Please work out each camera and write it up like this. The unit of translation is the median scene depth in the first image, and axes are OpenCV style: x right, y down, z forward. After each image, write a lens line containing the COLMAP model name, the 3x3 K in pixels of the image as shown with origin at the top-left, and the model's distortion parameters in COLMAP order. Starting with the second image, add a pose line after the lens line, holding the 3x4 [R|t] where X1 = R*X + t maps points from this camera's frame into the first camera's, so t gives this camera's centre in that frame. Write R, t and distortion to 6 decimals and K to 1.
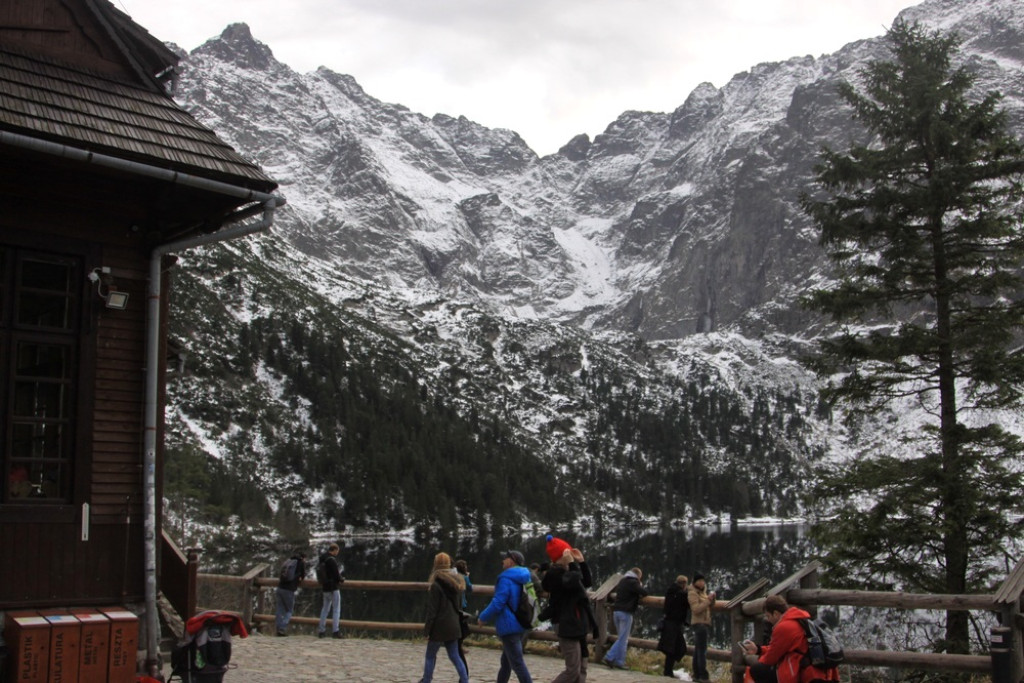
lens RADIAL K [[1131.1, 0, 518.5], [0, 1131.1, 313.0], [0, 0, 1]] dist [-0.101303, 0.000000]
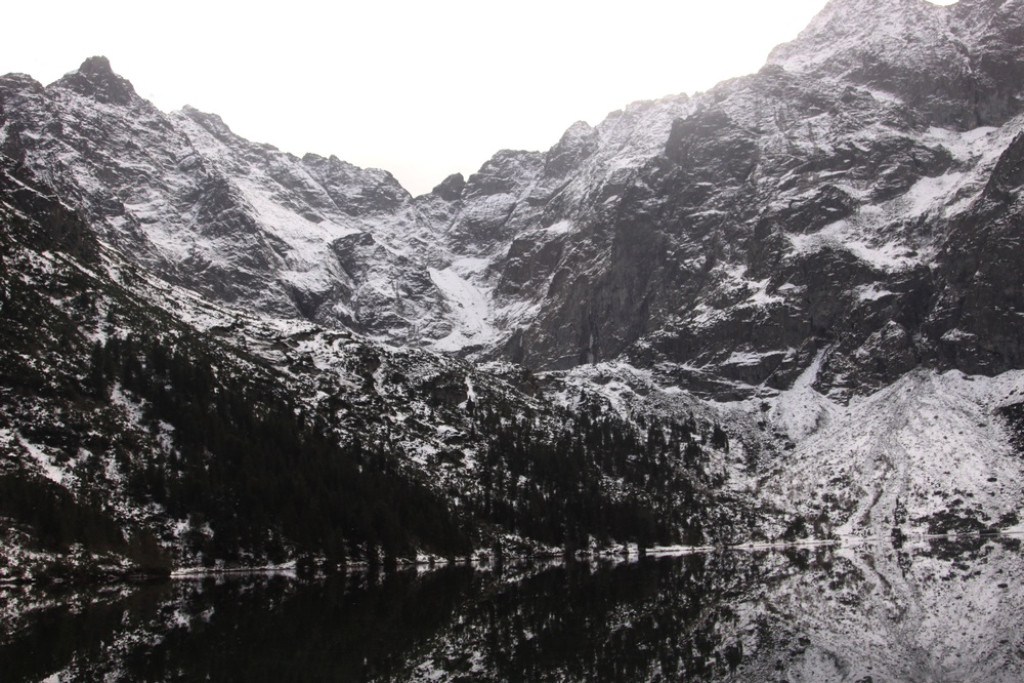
lens RADIAL K [[1131.1, 0, 508.0], [0, 1131.1, 338.0], [0, 0, 1]] dist [-0.101303, 0.000000]
pose [[0.994476, -0.014534, 0.103951, -0.003841], [0.016983, 0.999598, -0.022714, 0.009303], [-0.103579, 0.024354, 0.994323, 0.026622]]
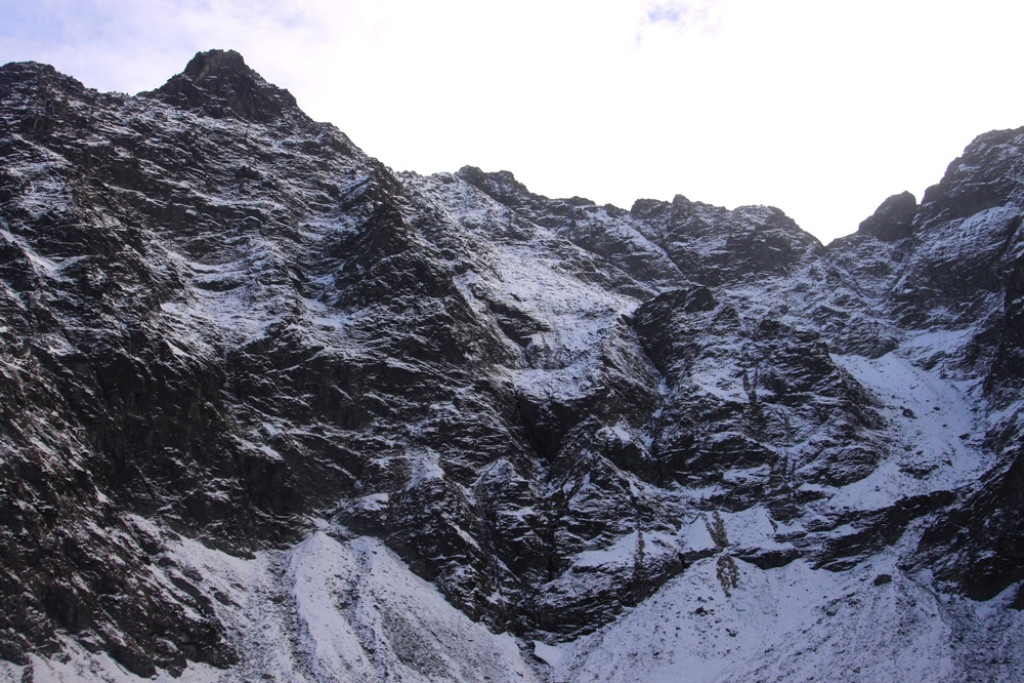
lens RADIAL K [[1131.1, 0, 515.3], [0, 1131.1, 346.3], [0, 0, 1]] dist [-0.101303, 0.000000]
pose [[0.934122, -0.119159, -0.336477, 0.067350], [0.049931, 0.976988, -0.207369, 0.015828], [0.353444, 0.176908, 0.918576, 0.565801]]
